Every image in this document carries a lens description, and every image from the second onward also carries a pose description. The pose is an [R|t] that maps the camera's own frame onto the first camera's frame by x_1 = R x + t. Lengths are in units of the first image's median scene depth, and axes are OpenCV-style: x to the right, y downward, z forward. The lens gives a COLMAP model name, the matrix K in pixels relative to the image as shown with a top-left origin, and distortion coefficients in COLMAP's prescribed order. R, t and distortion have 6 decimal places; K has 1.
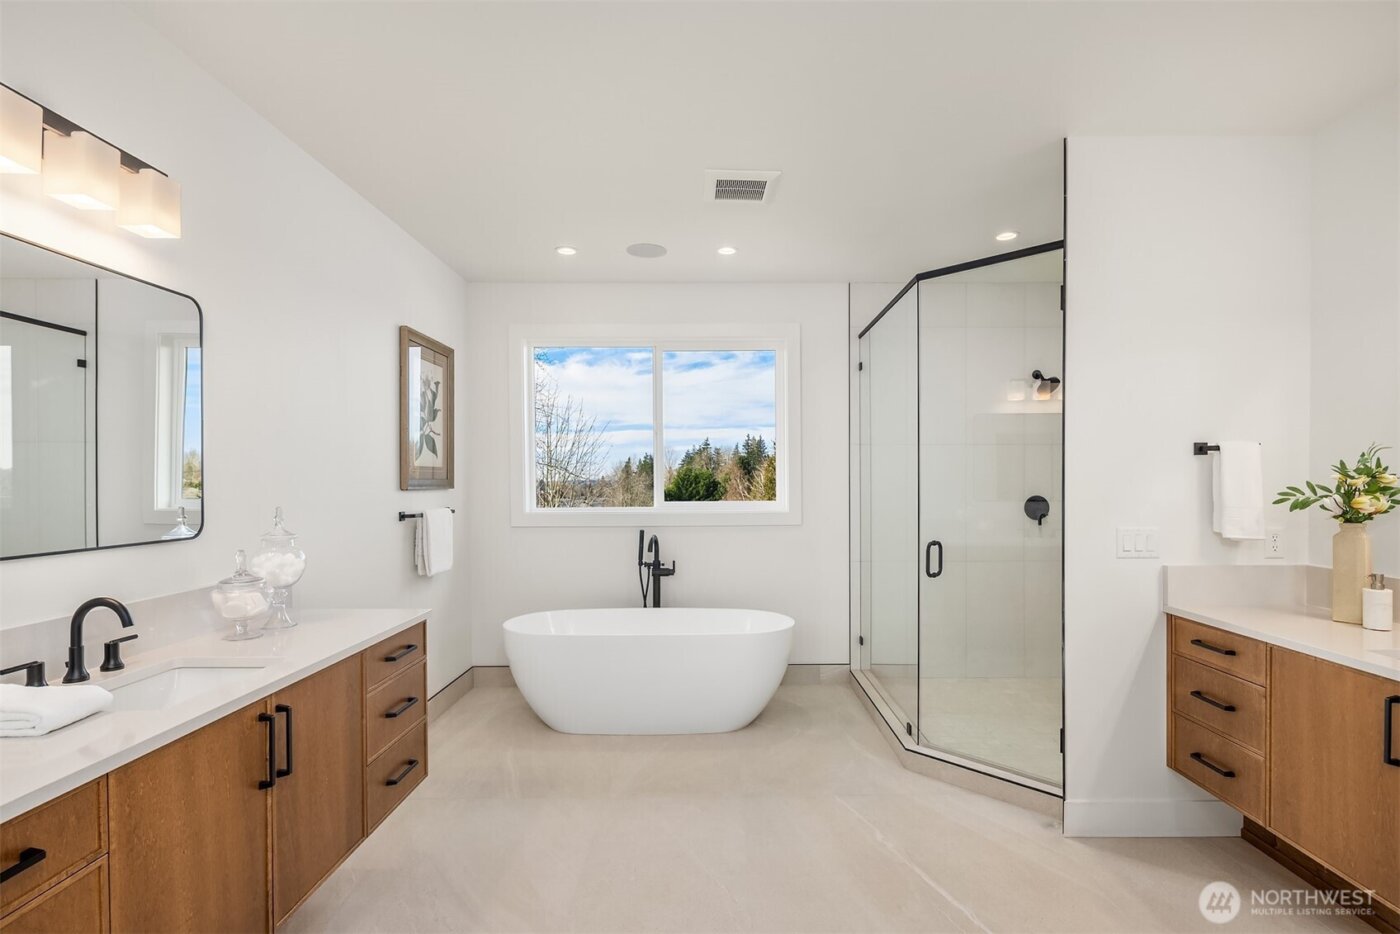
lens RADIAL K [[687.3, 0, 701.1], [0, 687.3, 486.4], [0, 0, 1]] dist [0.014372, -0.000394]
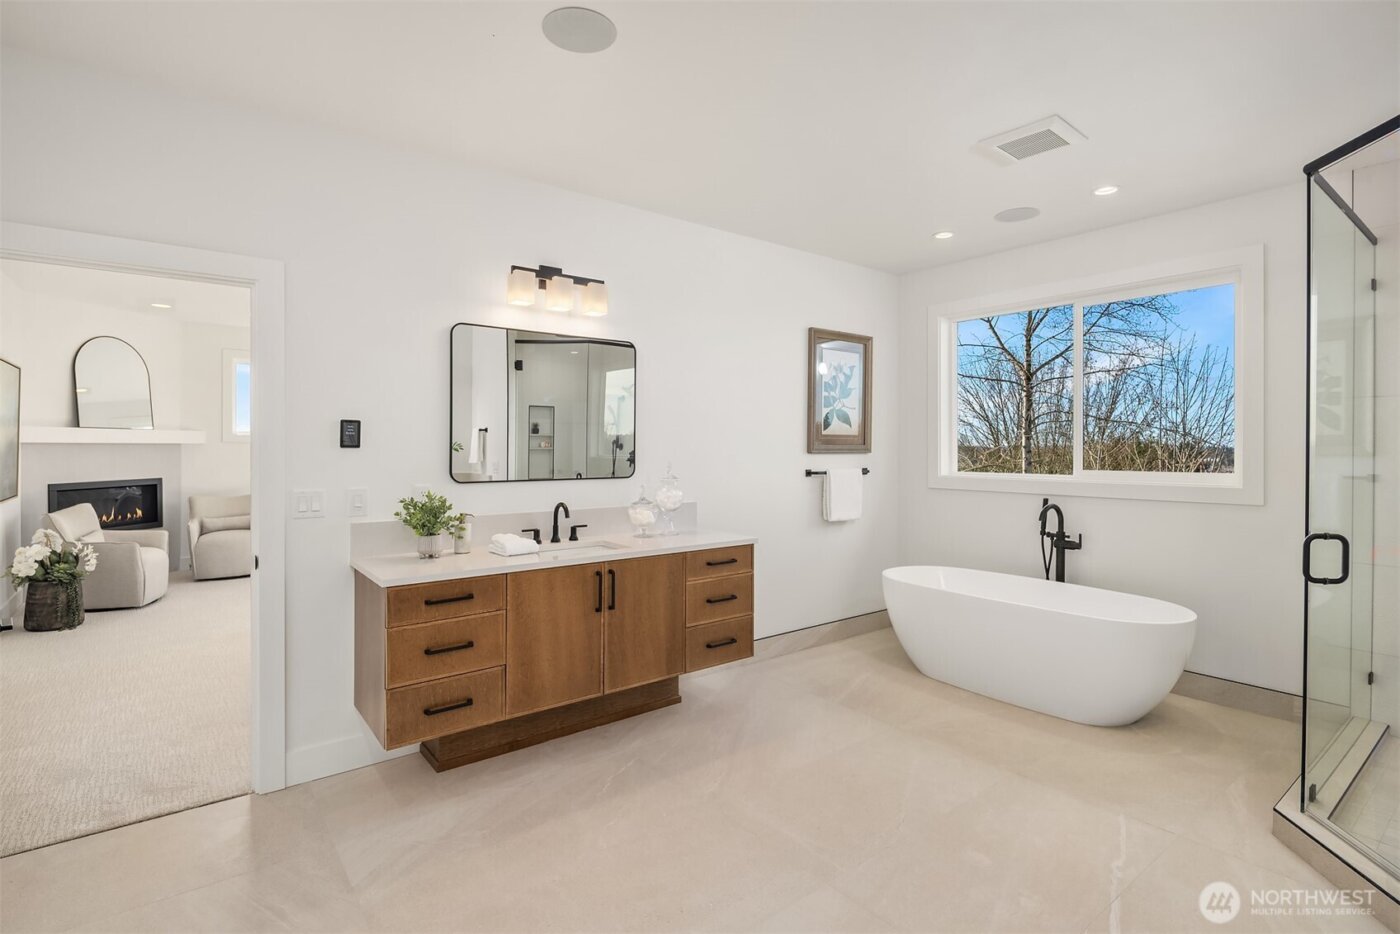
lens RADIAL K [[670.3, 0, 700.6], [0, 670.3, 448.4], [0, 0, 1]] dist [0.026676, -0.000456]
pose [[0.631421, 0.006448, -0.775413, 0.409578], [-0.011671, 0.999931, -0.001189, 0.000383], [0.775352, 0.009800, 0.631453, 0.036544]]
